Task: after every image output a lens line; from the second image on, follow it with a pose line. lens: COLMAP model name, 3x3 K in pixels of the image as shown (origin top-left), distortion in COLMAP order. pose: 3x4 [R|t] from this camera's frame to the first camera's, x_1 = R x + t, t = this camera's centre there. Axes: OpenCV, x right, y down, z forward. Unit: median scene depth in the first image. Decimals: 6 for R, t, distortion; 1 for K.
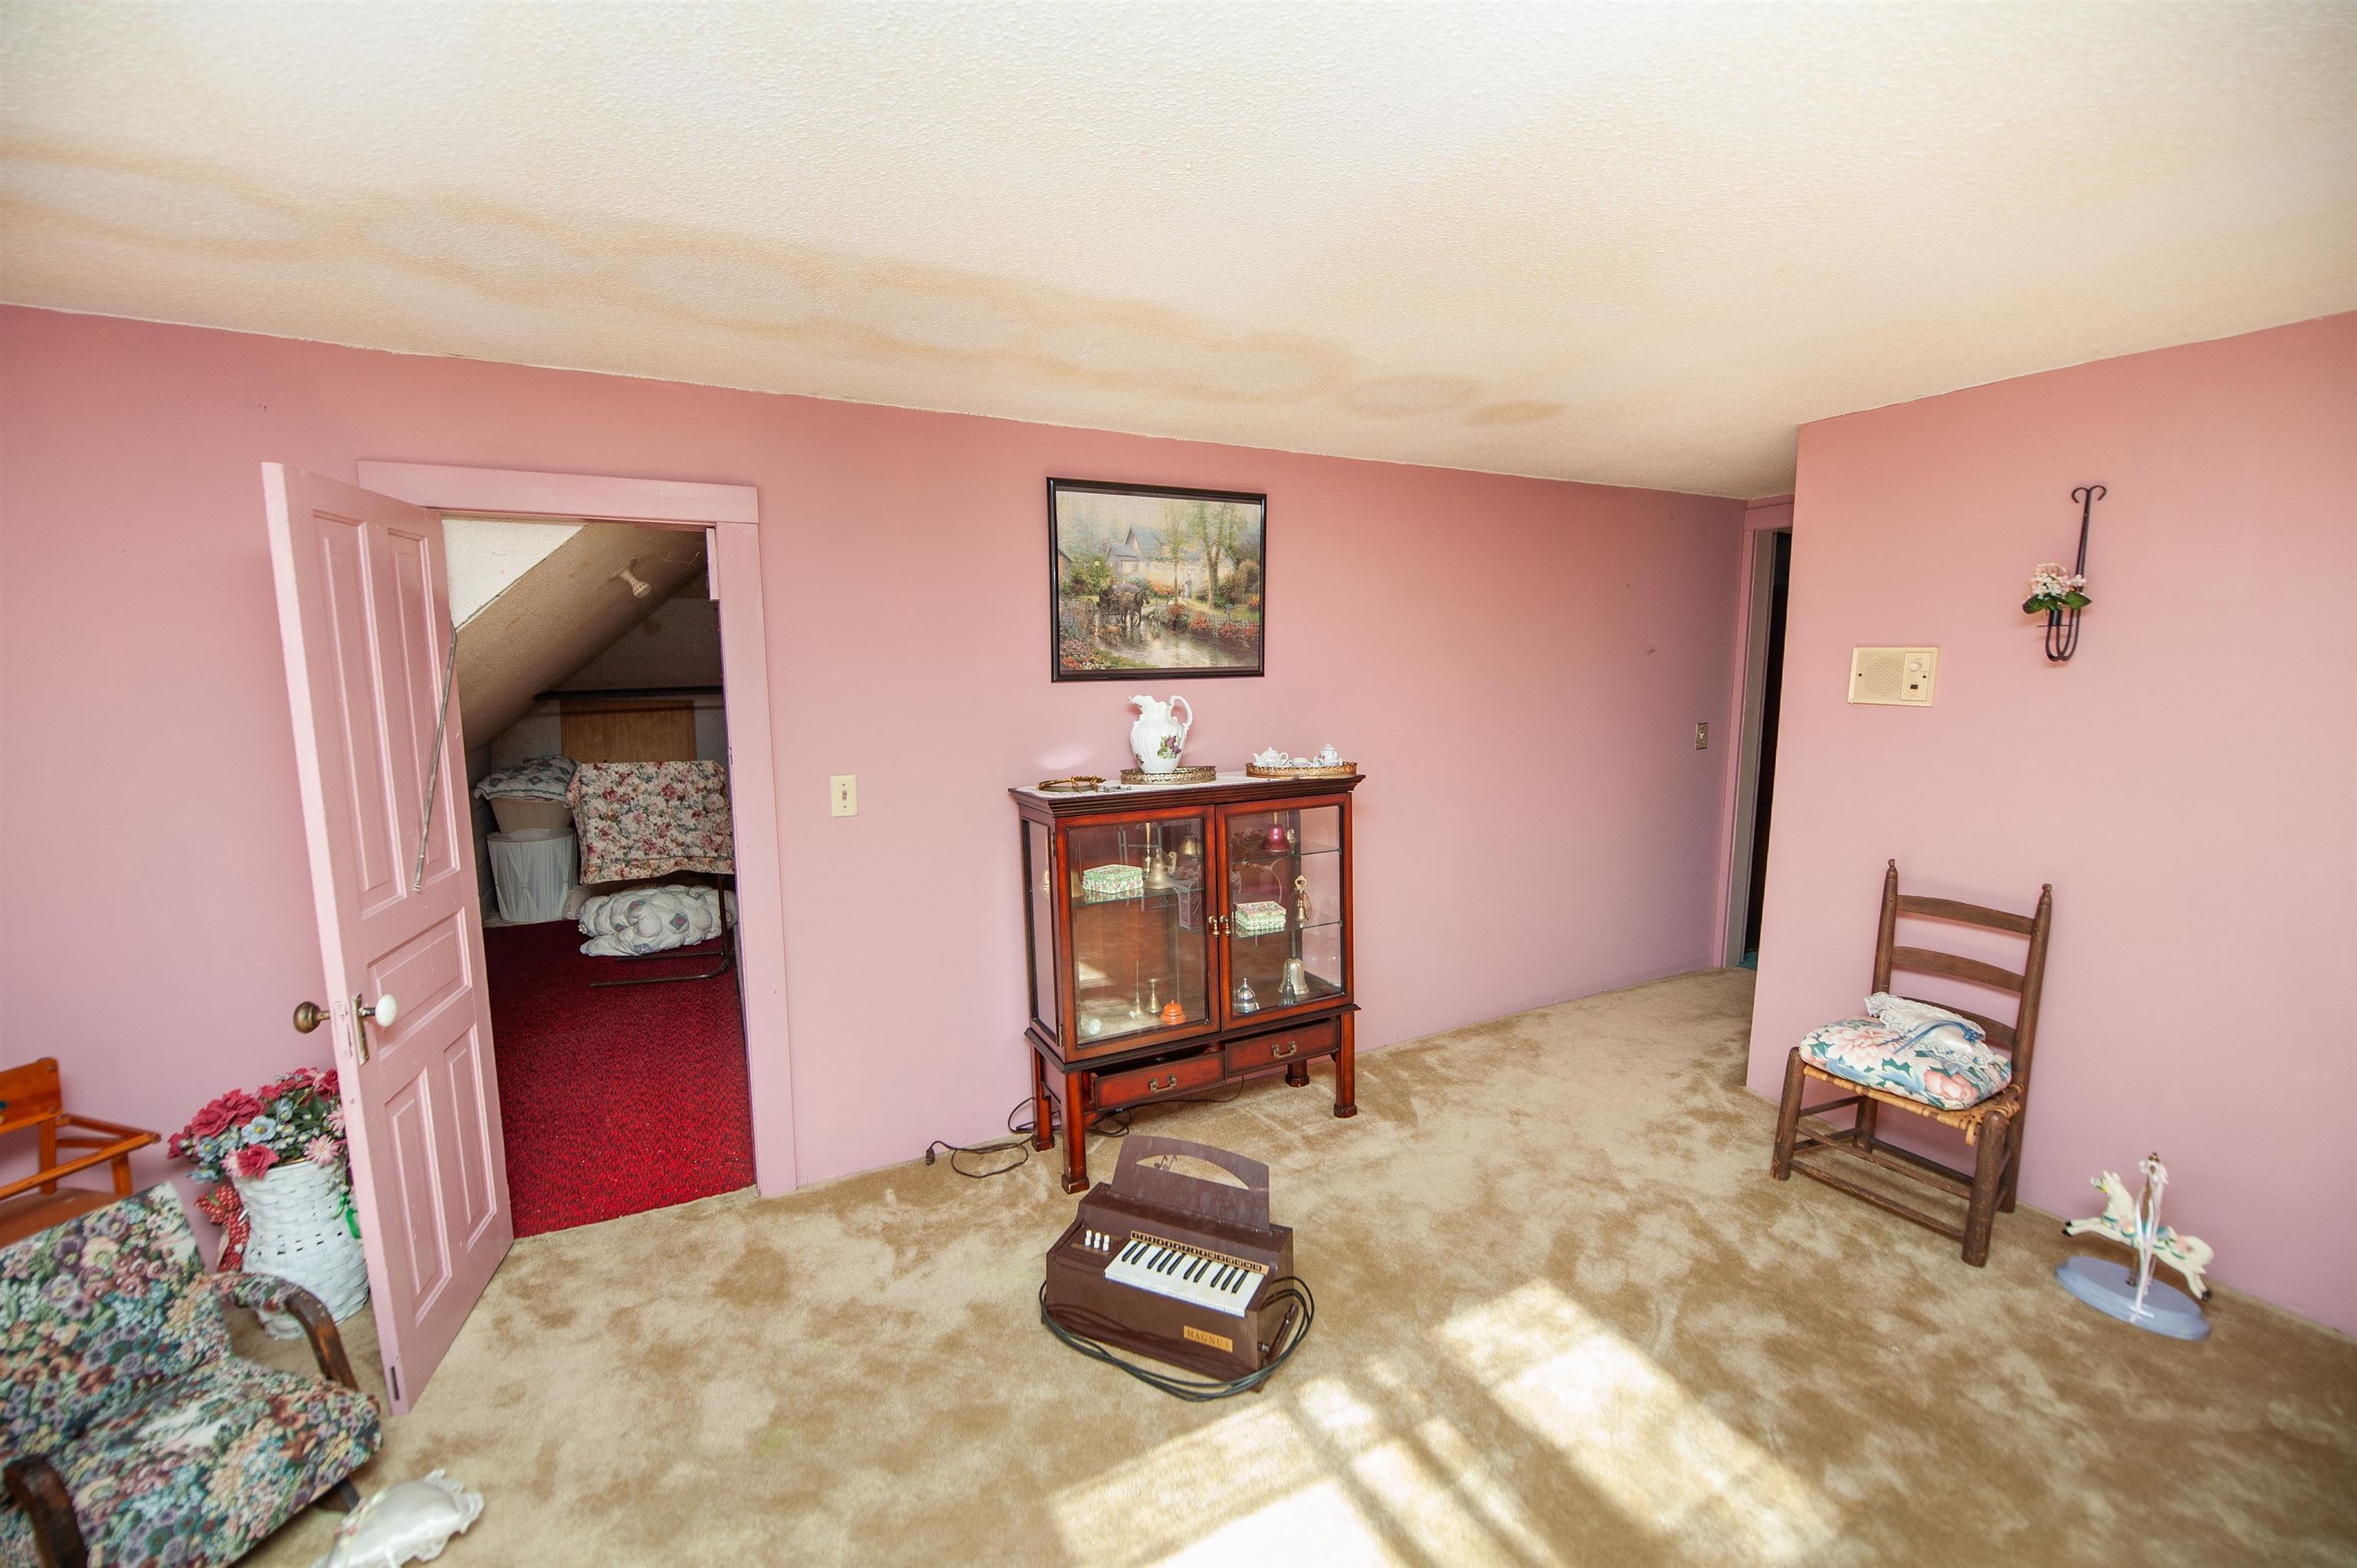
lens RADIAL K [[976.2, 0, 1172.0], [0, 976.2, 790.8], [0, 0, 1]] dist [-0.000518, -0.000097]
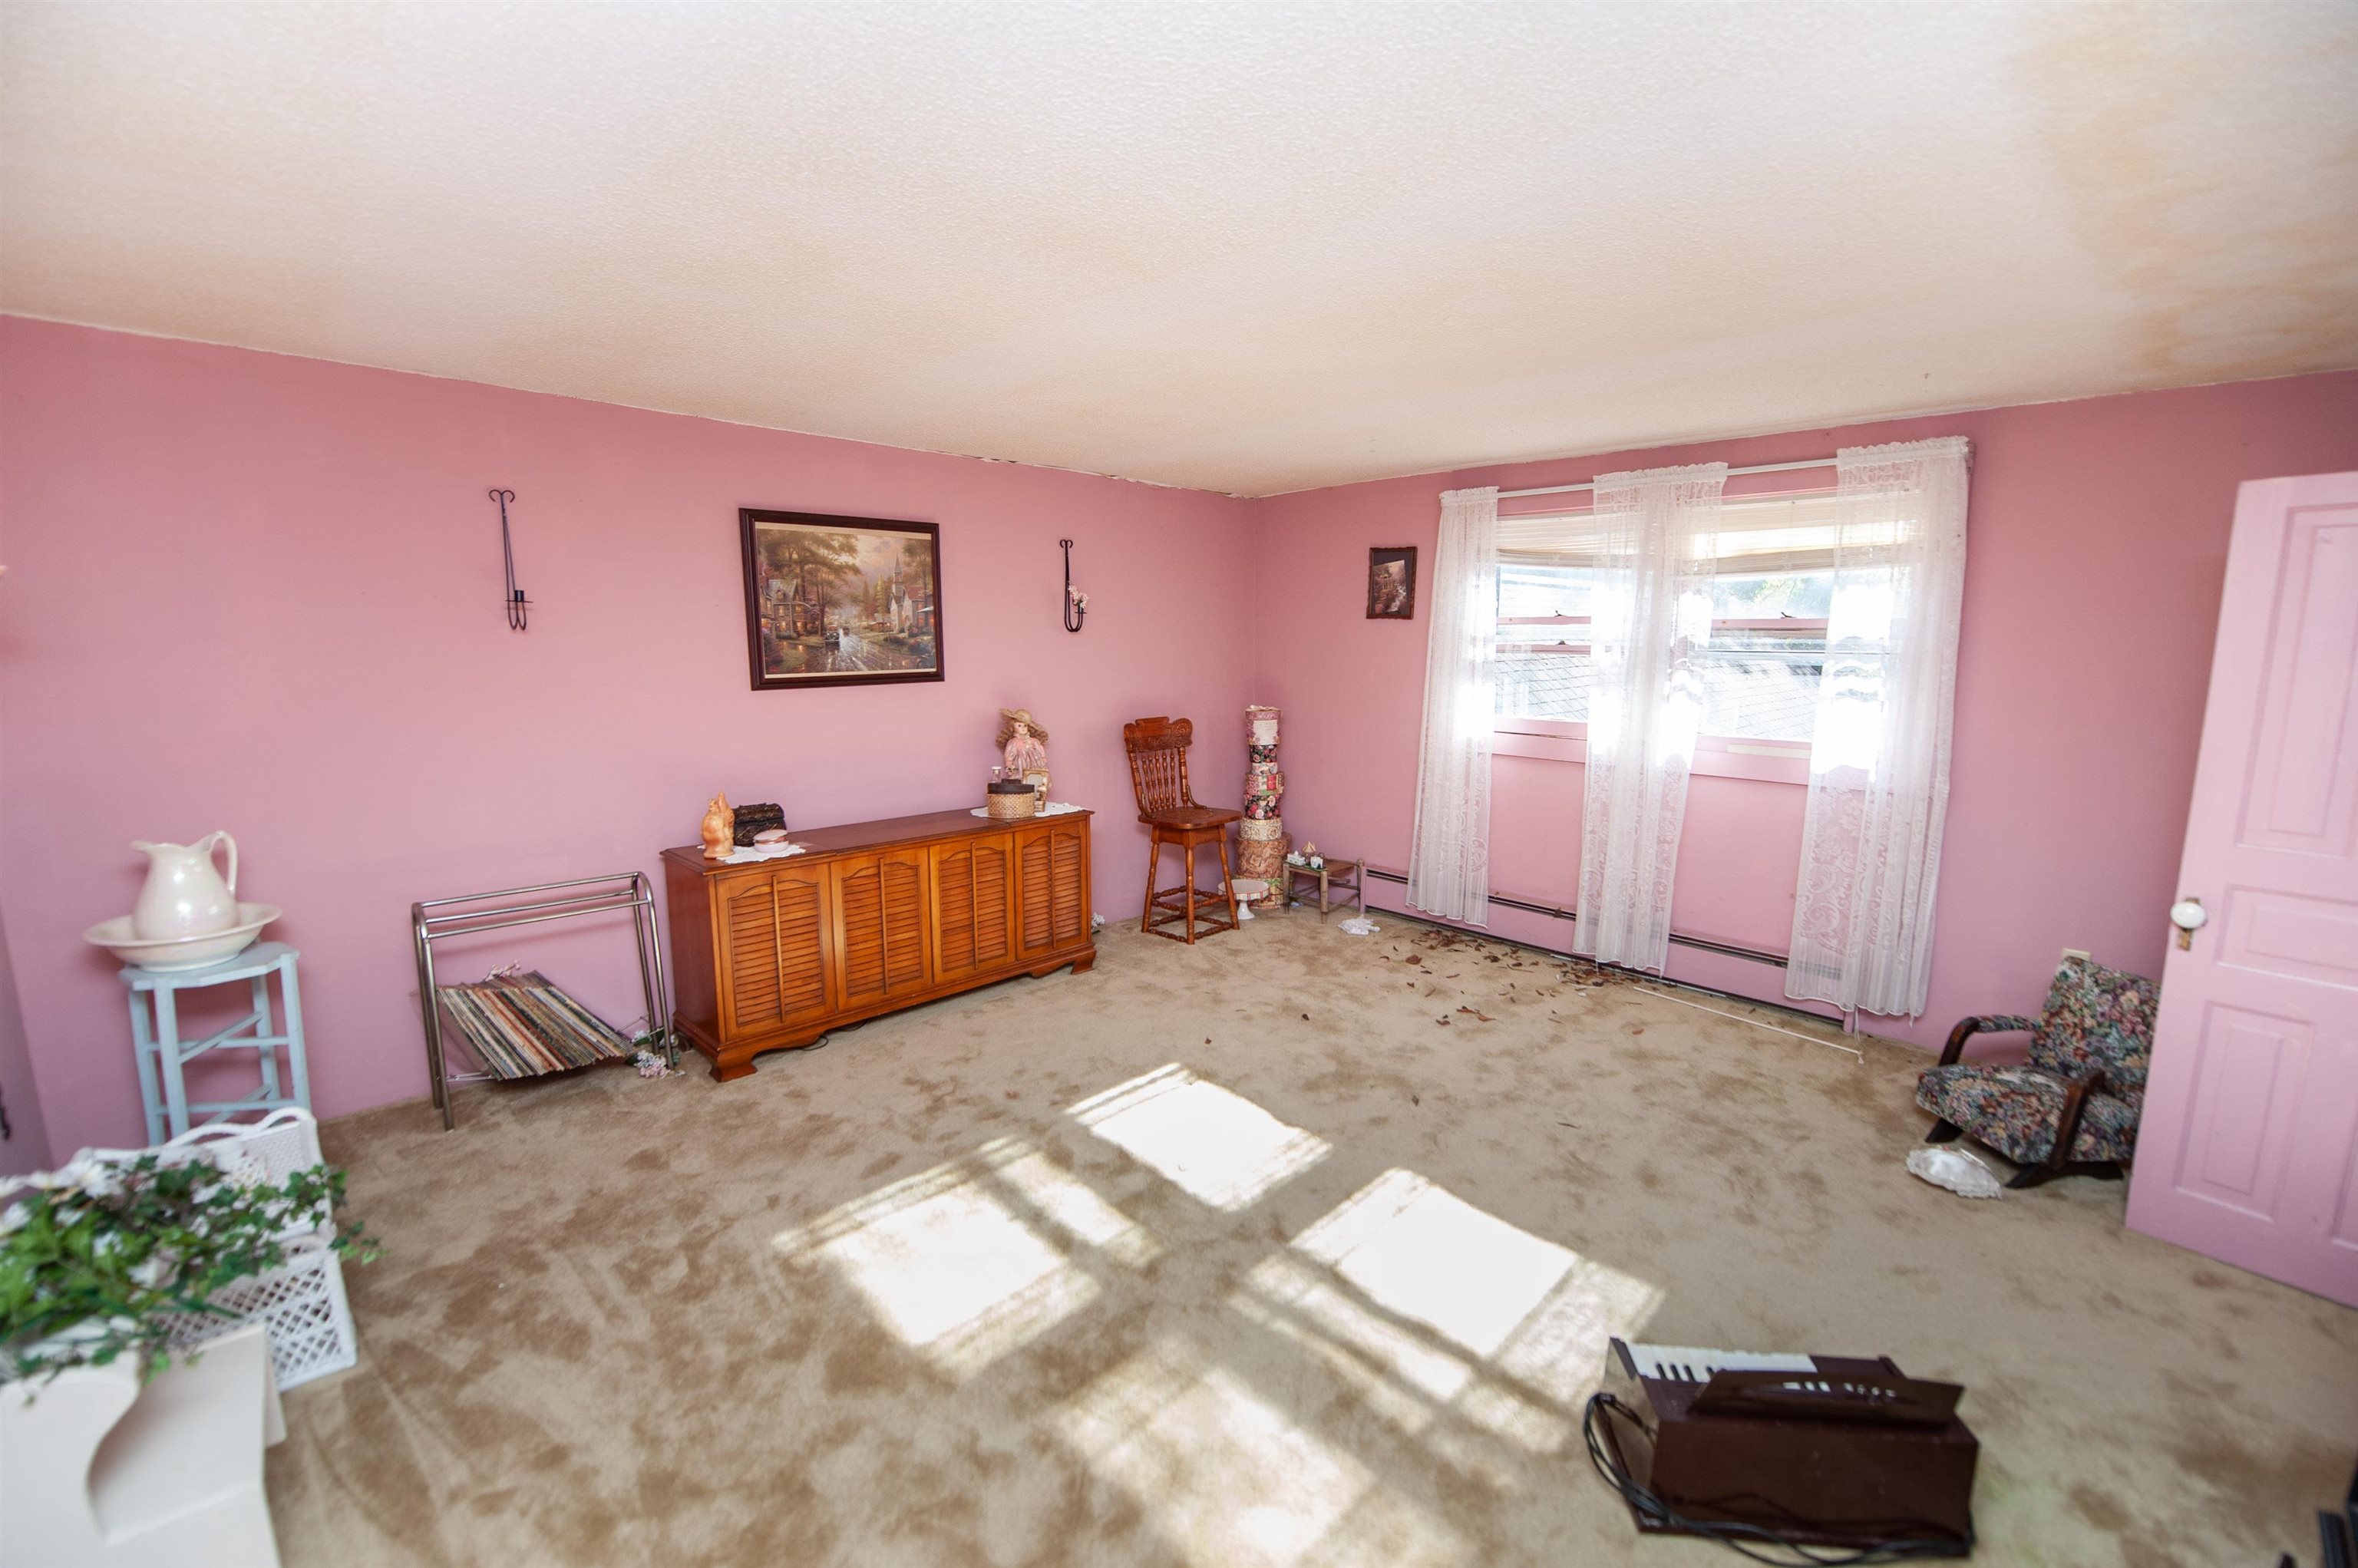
lens RADIAL K [[1022.1, 0, 1174.3], [0, 1022.1, 788.1], [0, 0, 1]] dist [0.000048, 0.000034]
pose [[-0.949649, 0.058549, -0.307797, 0.925762], [-0.031165, 0.959862, 0.278736, -0.292872], [0.311762, 0.274294, -0.909707, 1.975118]]
